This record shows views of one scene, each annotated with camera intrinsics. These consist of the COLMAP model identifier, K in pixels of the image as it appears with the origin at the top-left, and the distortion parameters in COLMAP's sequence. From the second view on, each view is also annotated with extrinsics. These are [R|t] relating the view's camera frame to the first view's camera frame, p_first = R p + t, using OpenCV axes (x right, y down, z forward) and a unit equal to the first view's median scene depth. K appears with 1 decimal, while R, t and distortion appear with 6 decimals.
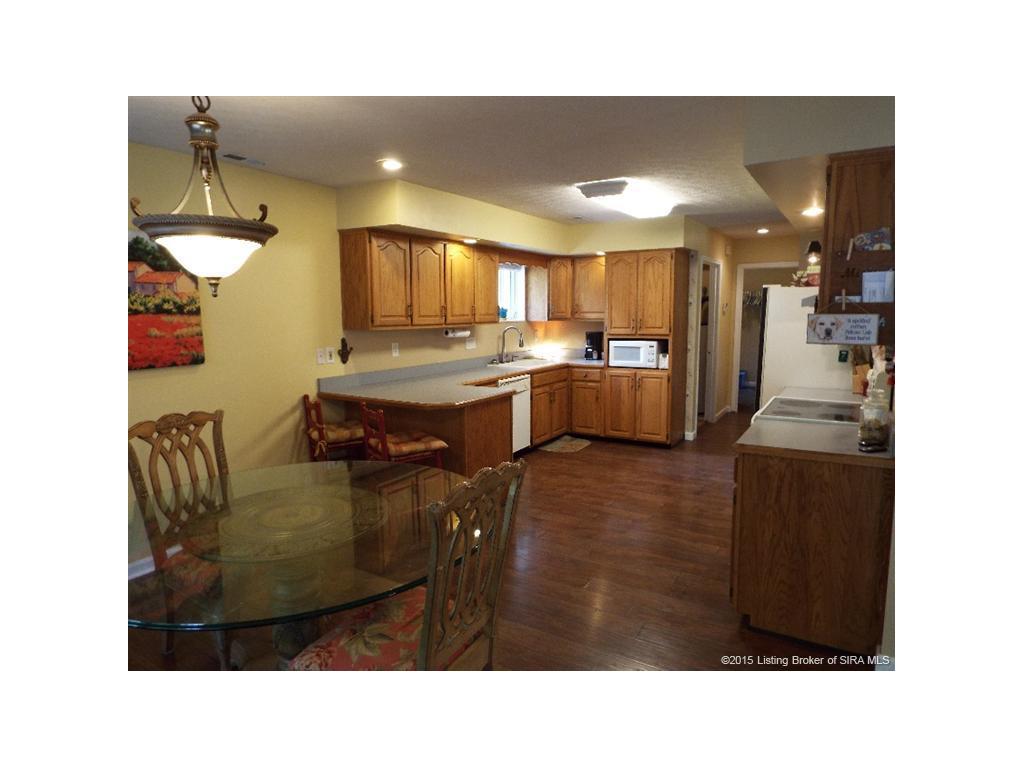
lens RADIAL K [[562.1, 0, 512.0], [0, 562.1, 384.0], [0, 0, 1]] dist [-0.001305, 0.000181]
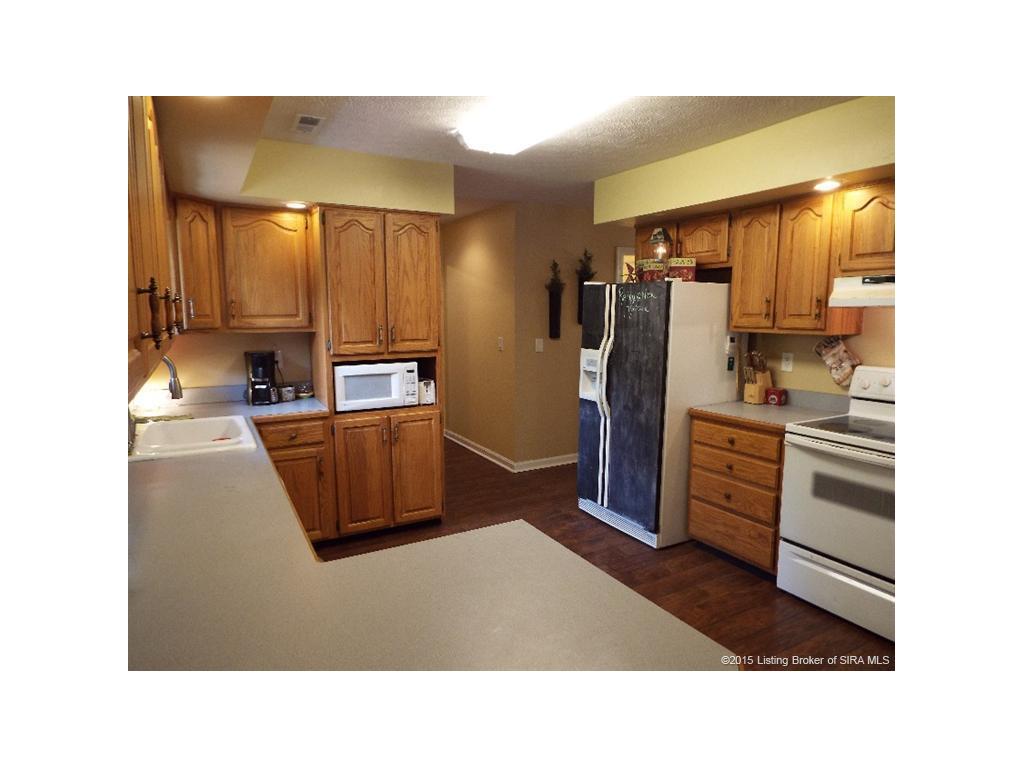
lens RADIAL K [[562.1, 0, 512.0], [0, 562.1, 384.0], [0, 0, 1]] dist [-0.001305, 0.000181]
pose [[0.489537, -0.102653, 0.865919, -0.231112], [0.113708, 0.992082, 0.053325, -0.072039], [-0.864537, 0.072357, 0.497333, 0.595490]]
